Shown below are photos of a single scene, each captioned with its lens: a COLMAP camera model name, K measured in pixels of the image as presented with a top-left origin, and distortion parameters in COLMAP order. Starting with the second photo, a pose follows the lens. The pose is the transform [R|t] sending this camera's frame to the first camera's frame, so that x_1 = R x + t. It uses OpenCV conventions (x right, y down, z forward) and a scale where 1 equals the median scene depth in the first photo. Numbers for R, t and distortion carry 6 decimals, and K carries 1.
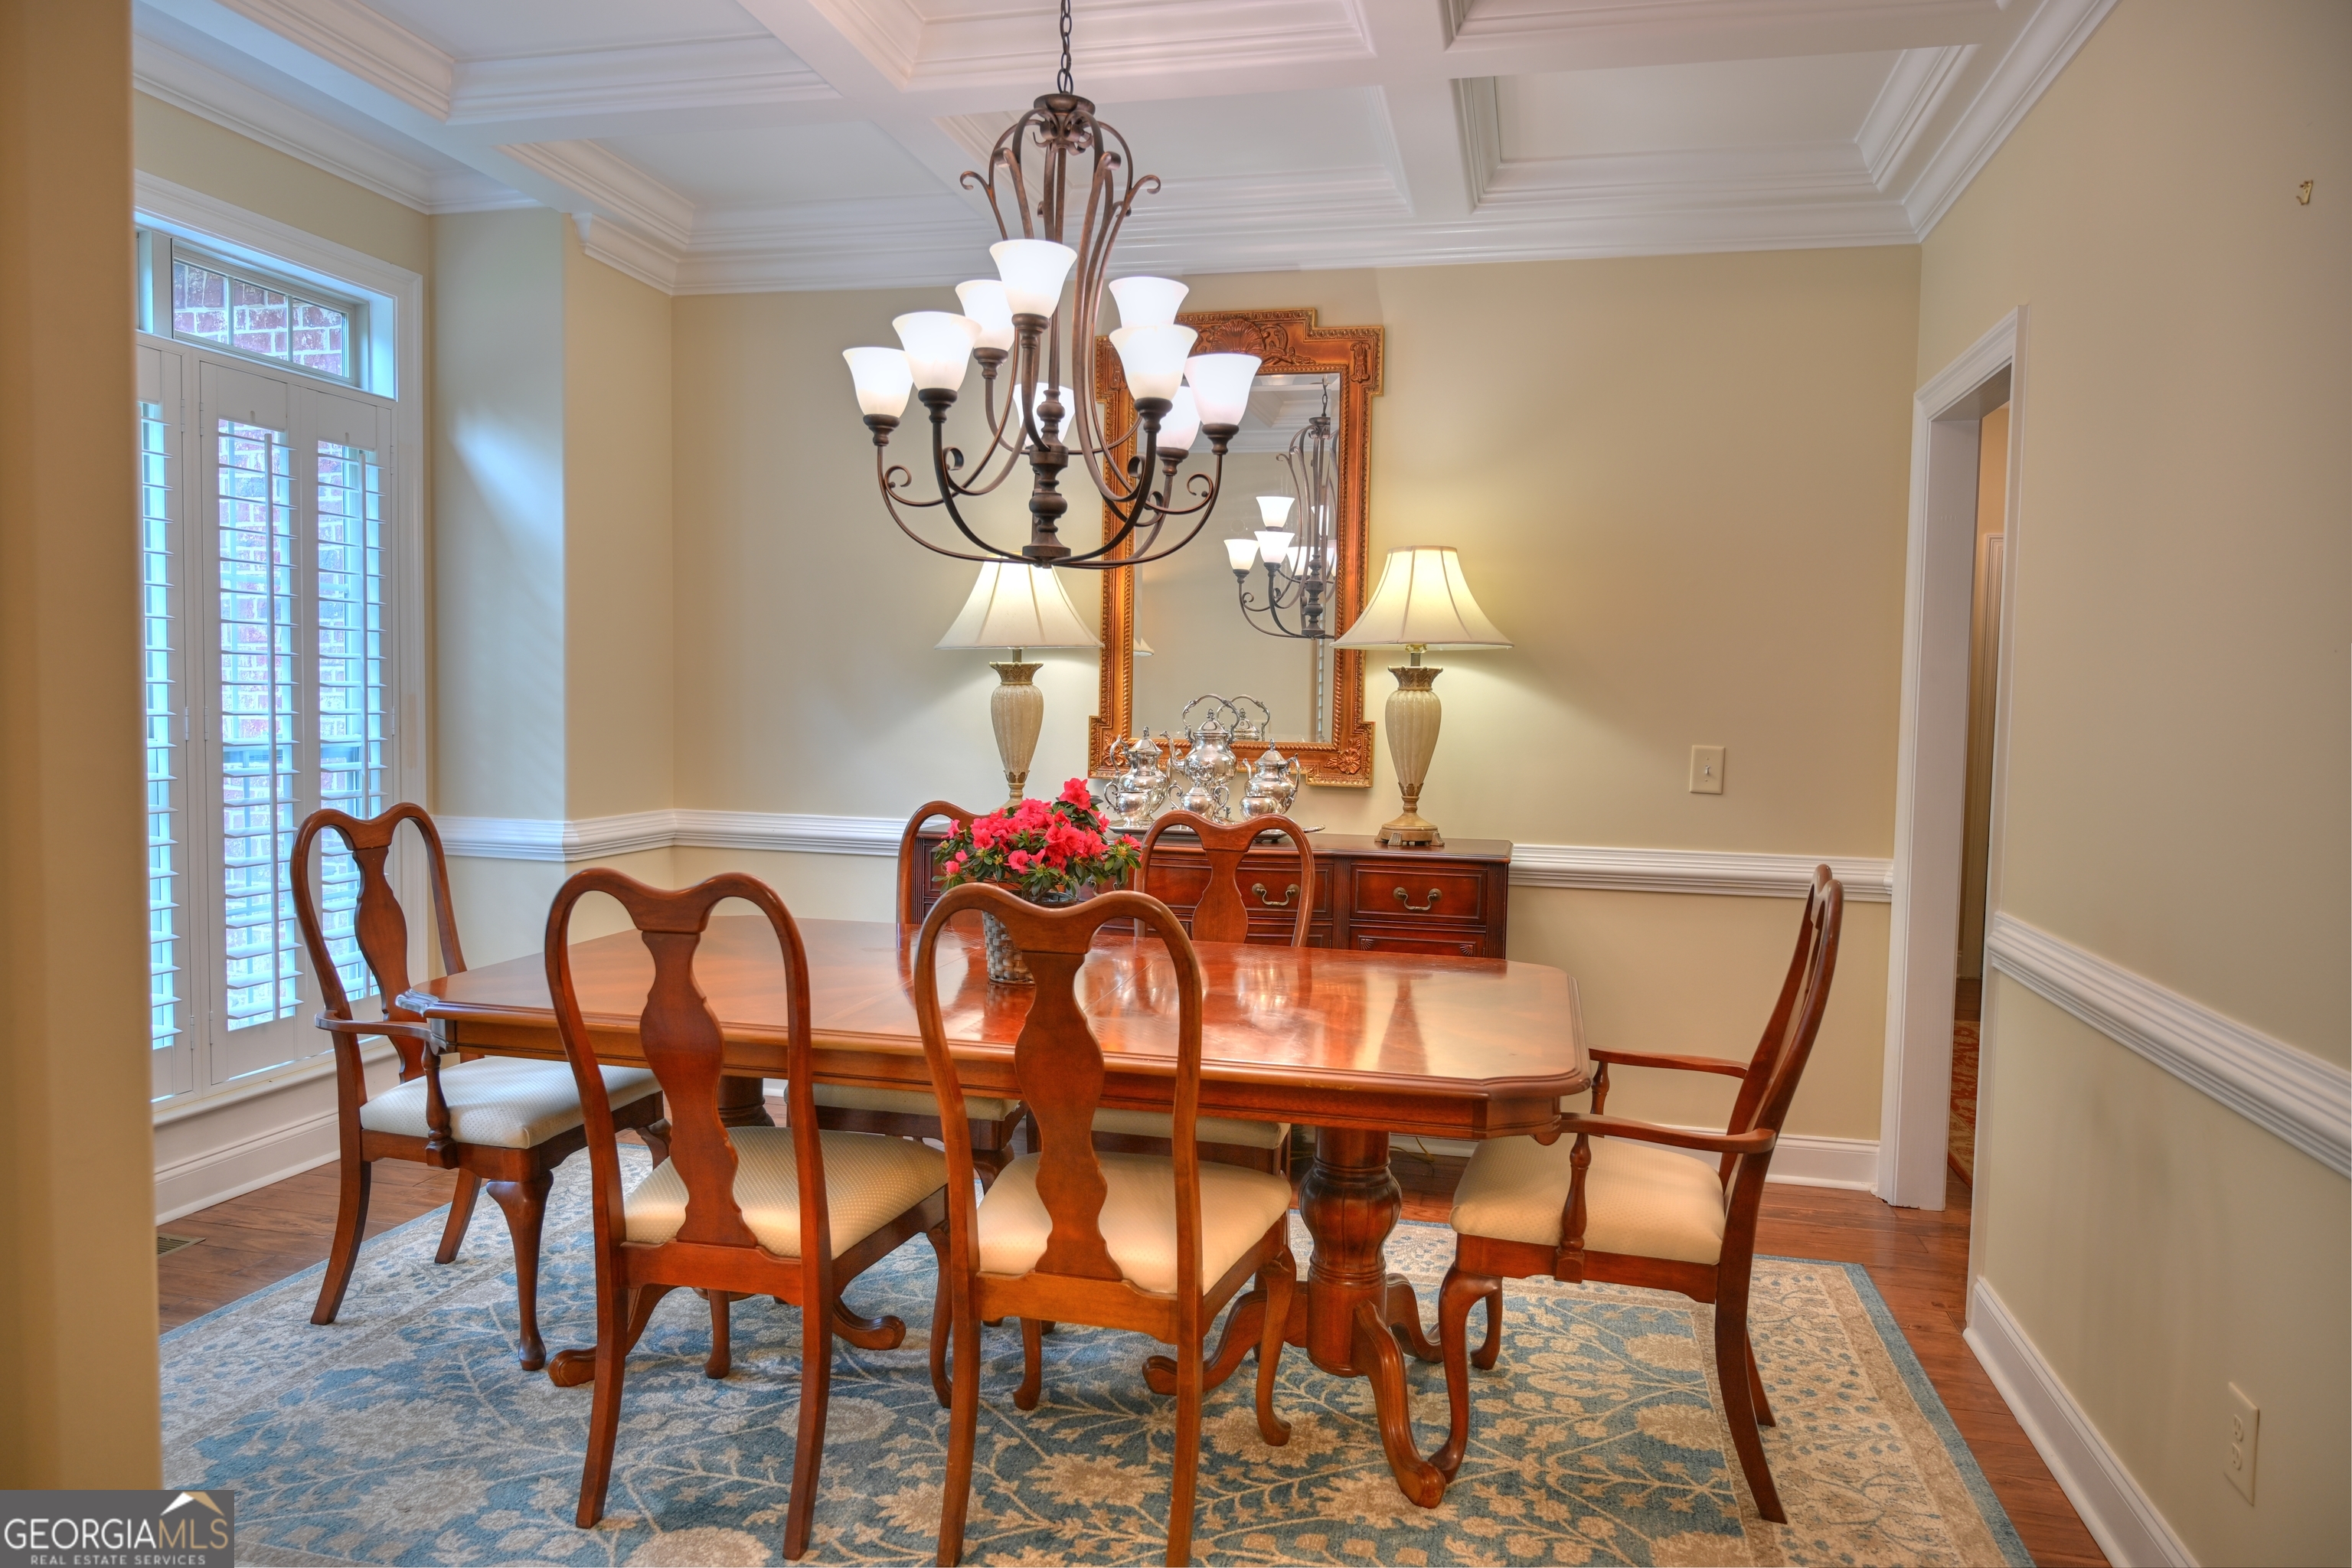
lens RADIAL K [[1544.3, 0, 1176.0], [0, 1544.3, 784.0], [0, 0, 1]] dist [-0.014466, 0.004043]
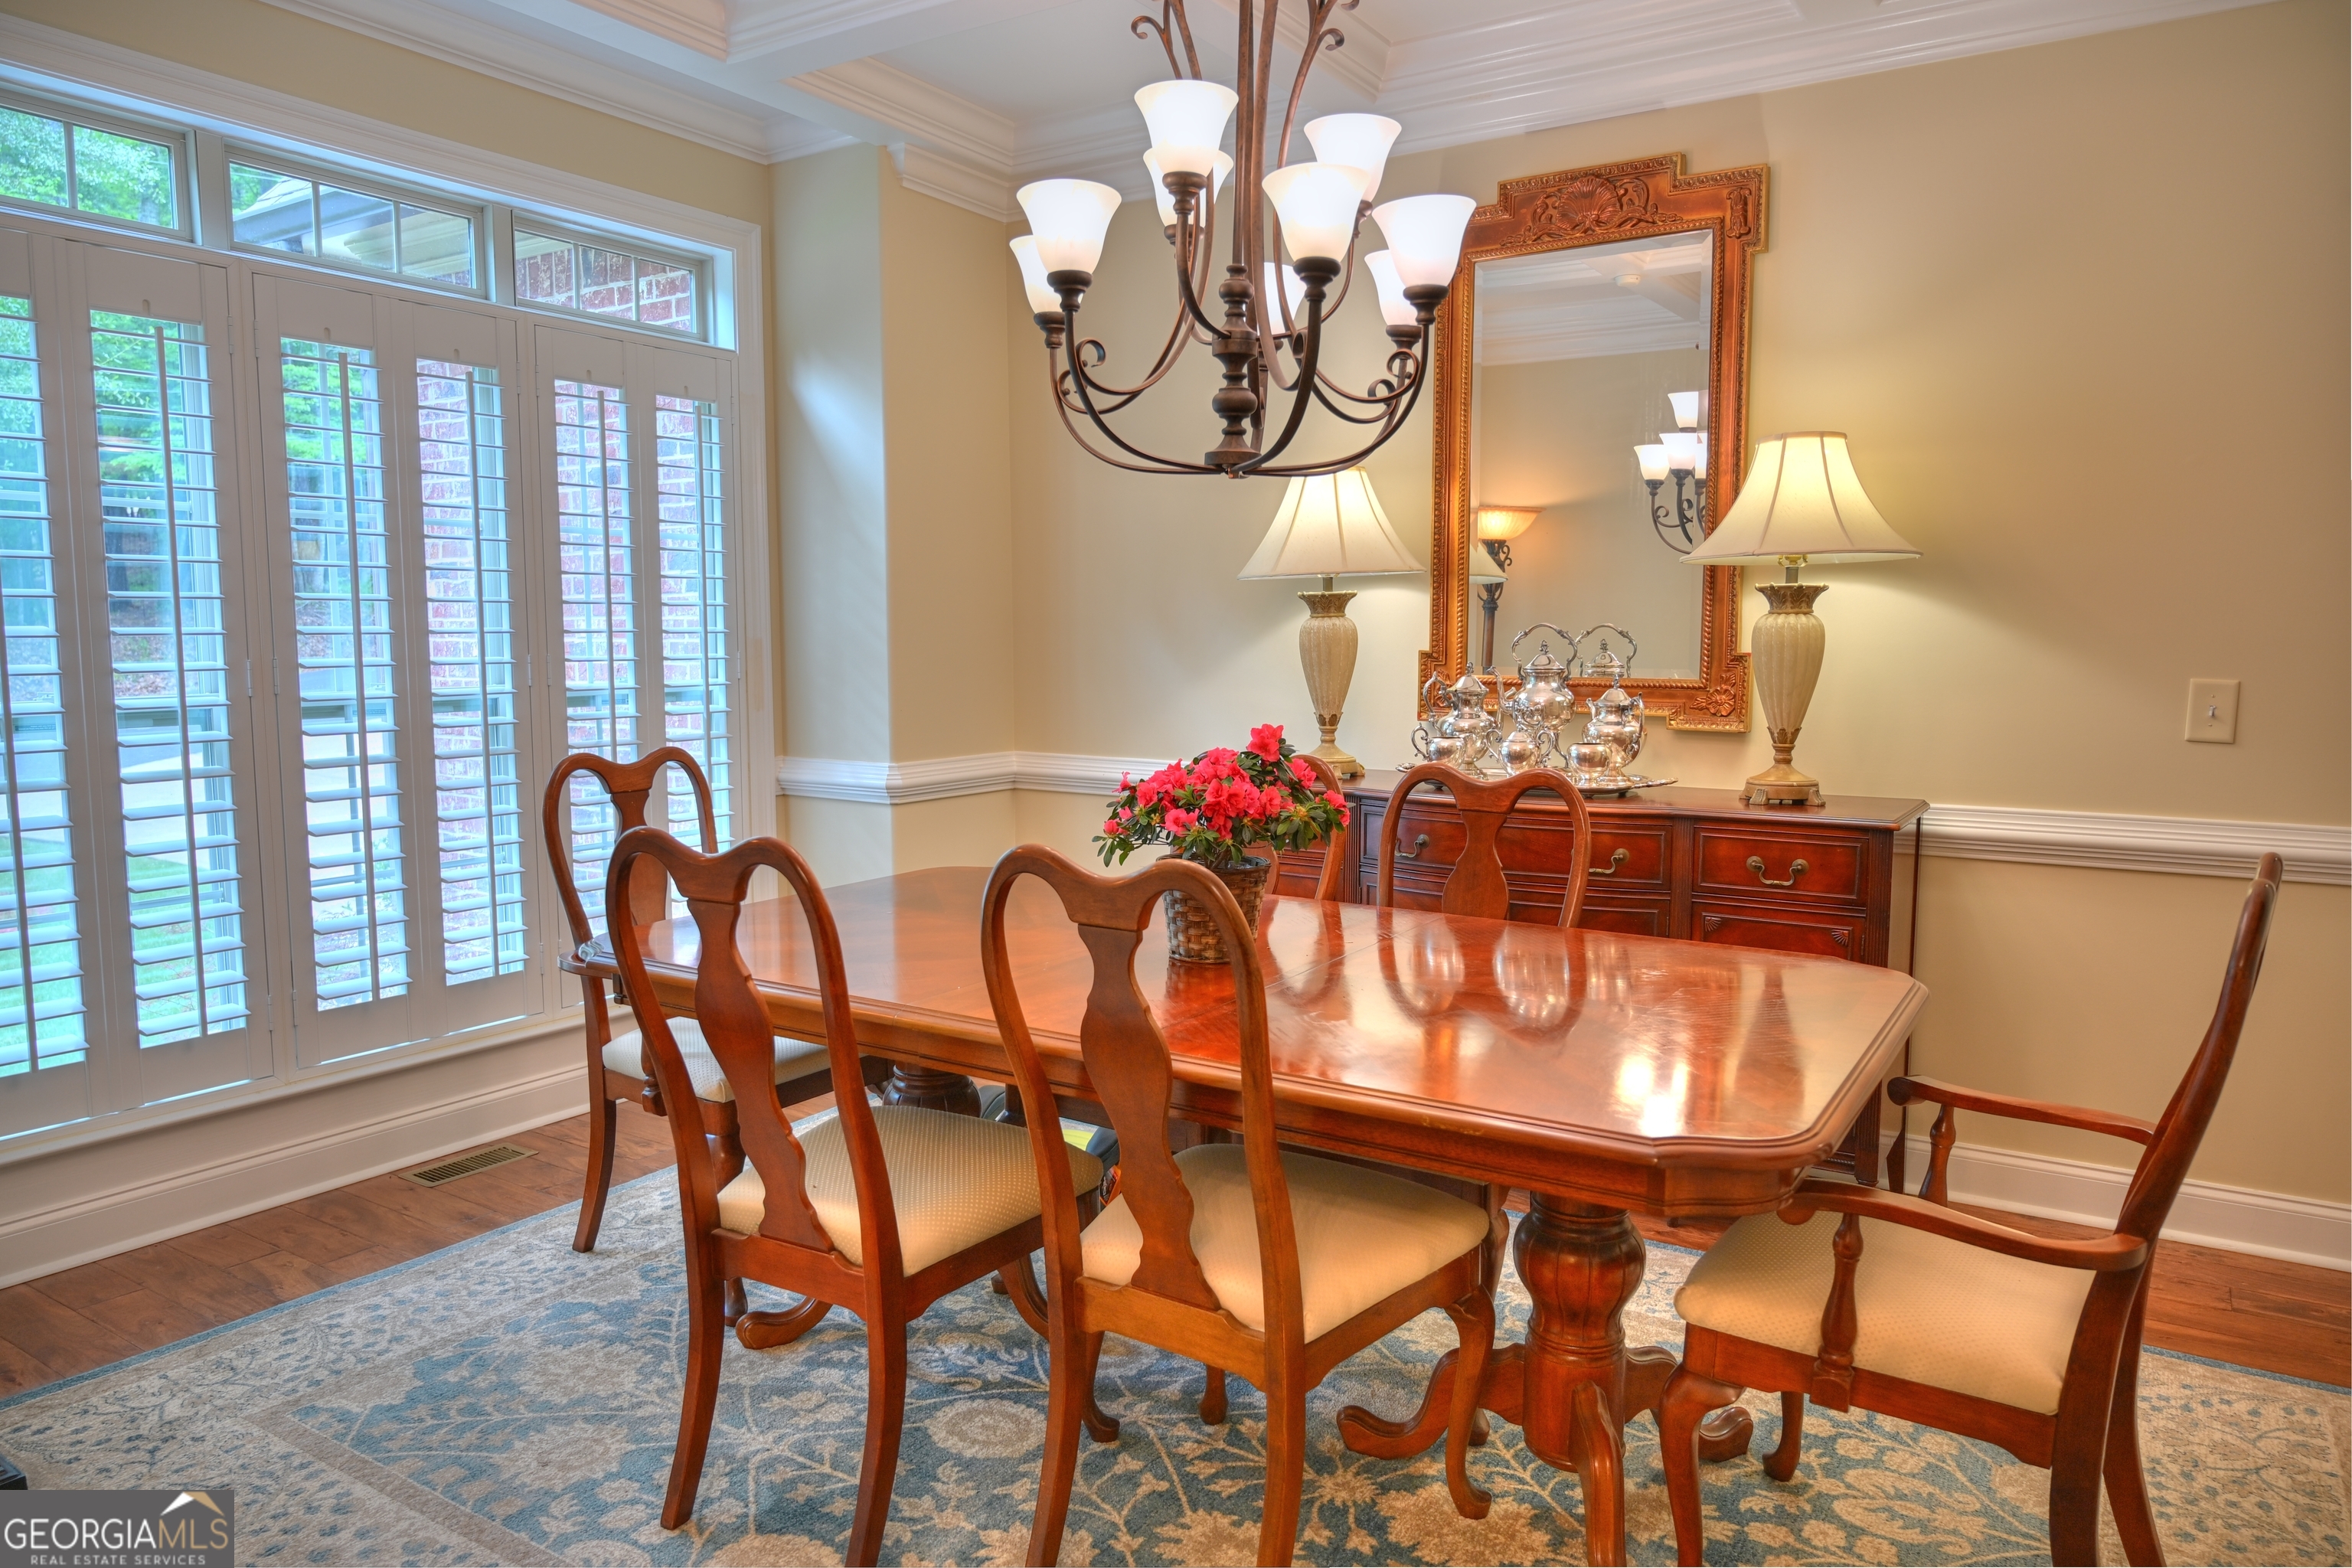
lens RADIAL K [[1544.3, 0, 1176.0], [0, 1544.3, 784.0], [0, 0, 1]] dist [-0.014466, 0.004043]
pose [[0.942576, 0.014167, -0.333690, 0.159363], [-0.000637, 0.999174, 0.040619, -0.005009], [0.333990, -0.038074, 0.941807, 0.166817]]
